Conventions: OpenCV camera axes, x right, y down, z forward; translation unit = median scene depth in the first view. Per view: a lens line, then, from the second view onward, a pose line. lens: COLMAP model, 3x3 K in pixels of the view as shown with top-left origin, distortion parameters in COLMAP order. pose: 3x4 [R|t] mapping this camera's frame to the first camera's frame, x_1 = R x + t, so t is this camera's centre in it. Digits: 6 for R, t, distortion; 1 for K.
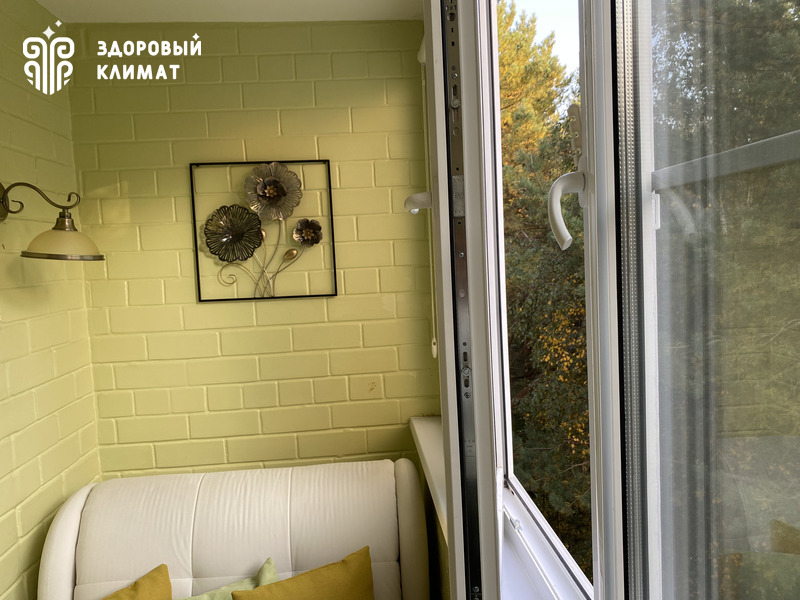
lens RADIAL K [[613.2, 0, 407.7], [0, 613.2, 299.7], [0, 0, 1]] dist [0.027993, -0.032715]
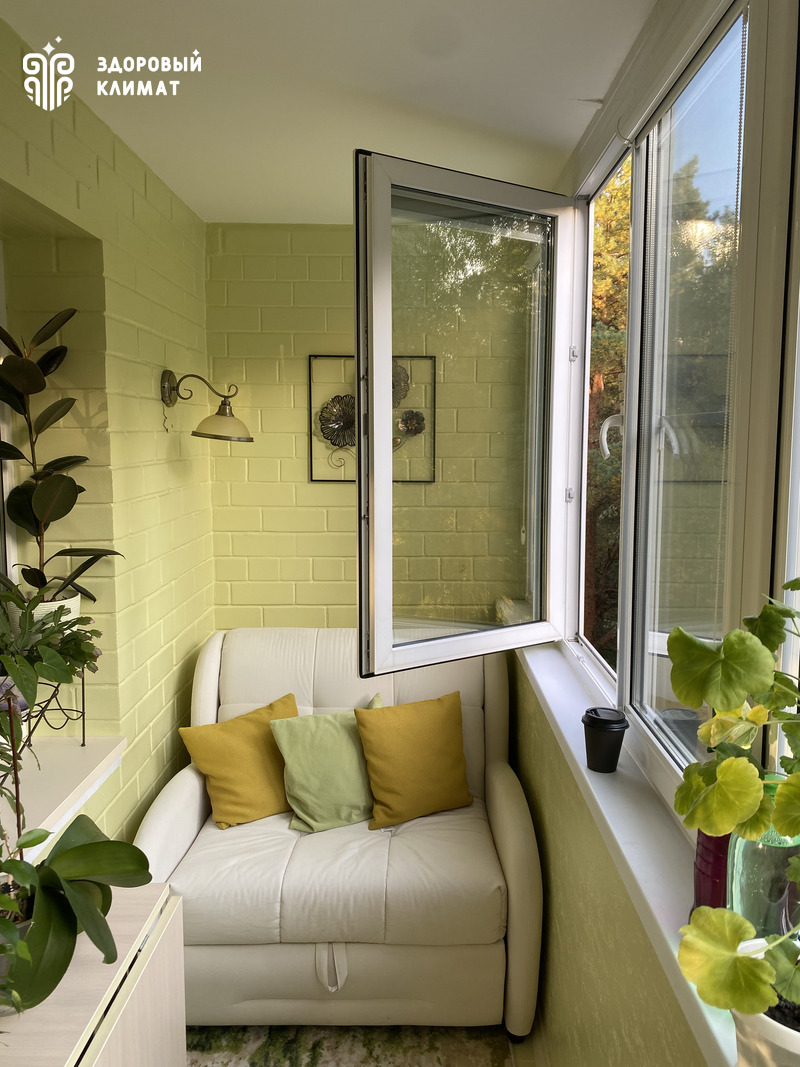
lens RADIAL K [[817.9, 0, 422.4], [0, 817.9, 533.4], [0, 0, 1]] dist [0.027993, -0.032715]
pose [[0.995994, 0.058060, -0.068009, -0.034223], [-0.054924, 0.997379, 0.047103, 0.016414], [0.070566, -0.043179, 0.996572, -0.450680]]
